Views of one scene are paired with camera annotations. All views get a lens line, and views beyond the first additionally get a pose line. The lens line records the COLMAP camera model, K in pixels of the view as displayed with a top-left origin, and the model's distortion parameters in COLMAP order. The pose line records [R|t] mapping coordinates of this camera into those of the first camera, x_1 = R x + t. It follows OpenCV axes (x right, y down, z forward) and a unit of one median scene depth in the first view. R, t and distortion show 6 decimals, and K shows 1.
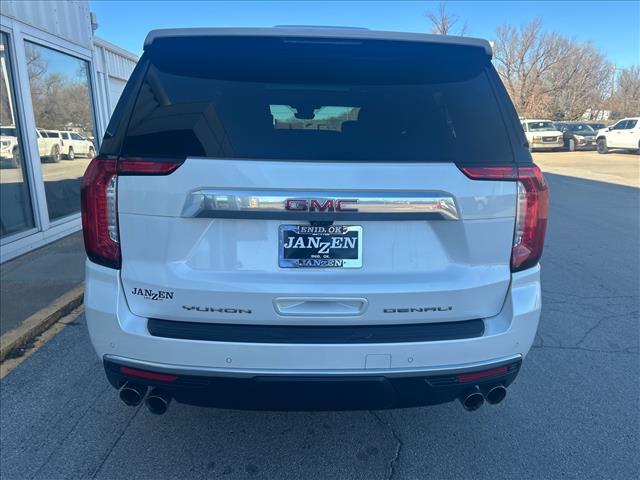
lens RADIAL K [[490.2, 0, 321.1], [0, 490.2, 237.1], [0, 0, 1]] dist [0.023917, -0.004370]
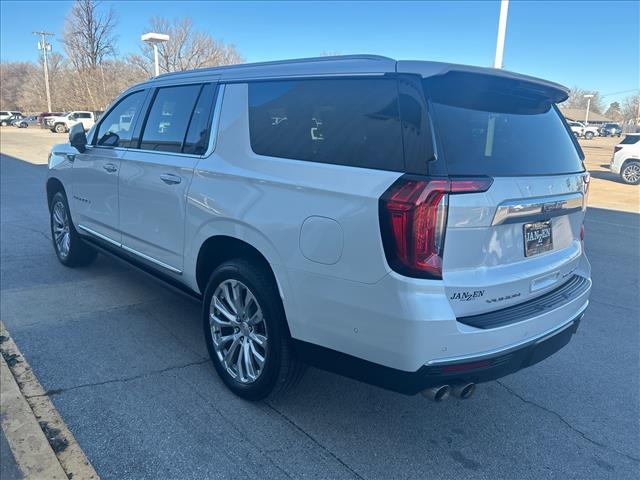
lens RADIAL K [[490.2, 0, 320.8], [0, 490.2, 243.5], [0, 0, 1]] dist [0.023917, -0.004370]
pose [[0.762236, -0.124021, 0.635307, -0.746864], [0.103280, 0.992202, 0.069777, -0.068437], [-0.639007, 0.012428, 0.769101, 0.186449]]
